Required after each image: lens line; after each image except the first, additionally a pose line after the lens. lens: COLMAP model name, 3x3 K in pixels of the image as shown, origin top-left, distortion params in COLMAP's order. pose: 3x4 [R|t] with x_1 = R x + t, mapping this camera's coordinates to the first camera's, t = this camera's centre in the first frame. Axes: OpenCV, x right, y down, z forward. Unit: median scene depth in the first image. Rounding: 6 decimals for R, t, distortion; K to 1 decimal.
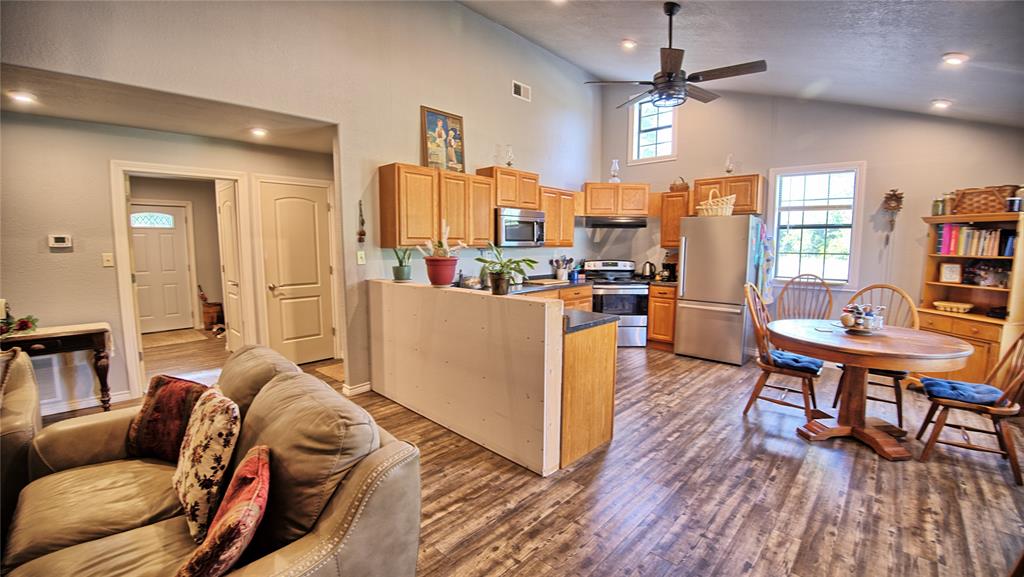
lens RADIAL K [[409.8, 0, 512.0], [0, 409.8, 288.5], [0, 0, 1]] dist [-0.044098, -0.000109]
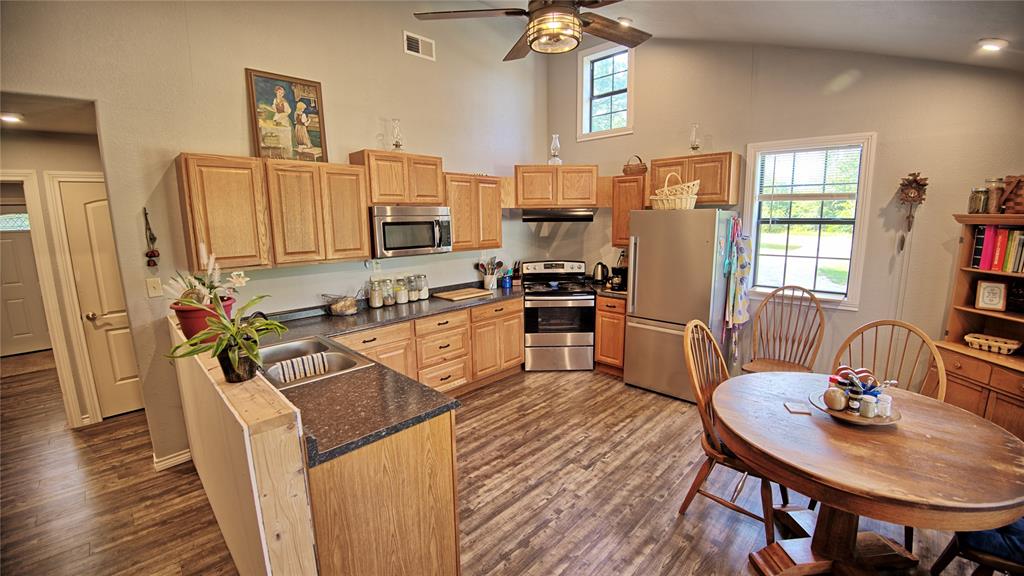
lens RADIAL K [[411.3, 0, 516.0], [0, 411.3, 289.9], [0, 0, 1]] dist [-0.043417, -0.000051]
pose [[0.999875, -0.015559, -0.002958, 0.212114], [0.015715, 0.997897, 0.062886, -0.082102], [0.001973, -0.062925, 0.998016, 0.233293]]
